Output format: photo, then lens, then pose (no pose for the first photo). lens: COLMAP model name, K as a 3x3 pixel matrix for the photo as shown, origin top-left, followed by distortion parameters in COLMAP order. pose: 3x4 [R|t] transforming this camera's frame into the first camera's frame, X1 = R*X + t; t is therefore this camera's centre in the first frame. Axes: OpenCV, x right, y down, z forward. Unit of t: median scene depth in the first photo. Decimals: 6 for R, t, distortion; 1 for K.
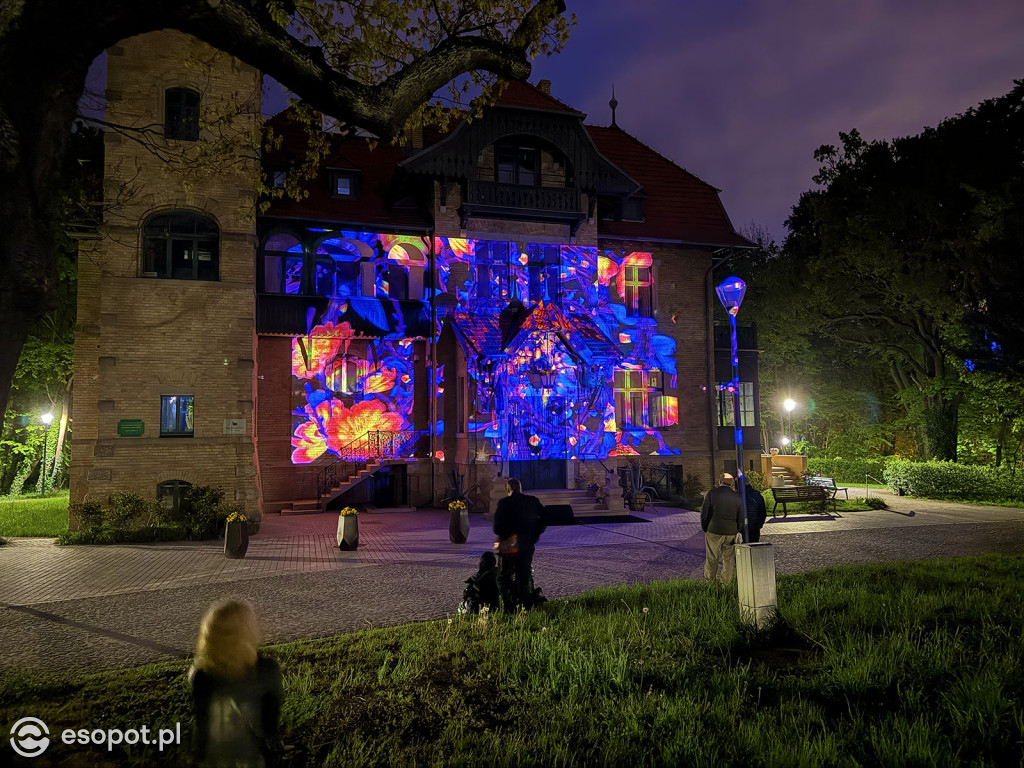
lens RADIAL K [[694.8, 0, 514.5], [0, 694.8, 395.0], [0, 0, 1]] dist [0.054166, -0.050086]
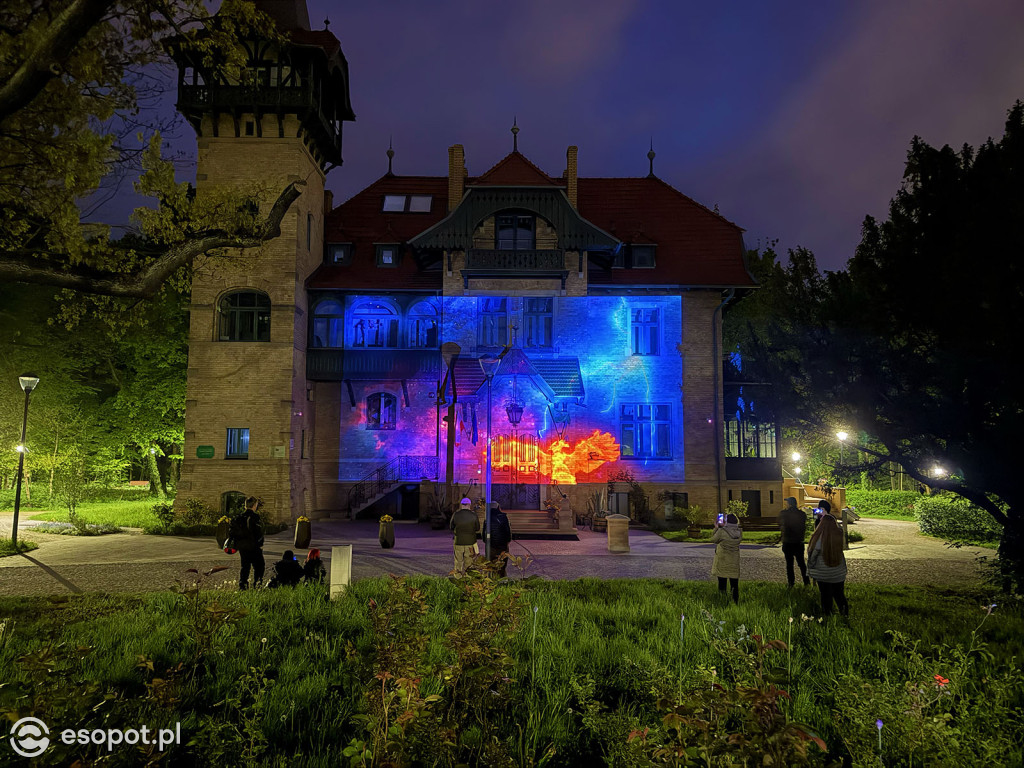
lens RADIAL K [[694.8, 0, 520.9], [0, 694.8, 393.5], [0, 0, 1]] dist [0.054166, -0.050086]
pose [[0.962702, -0.003562, -0.270541, 0.385732], [-0.003477, 0.999668, -0.025536, -0.031724], [0.270542, 0.025524, 0.962370, -0.139017]]
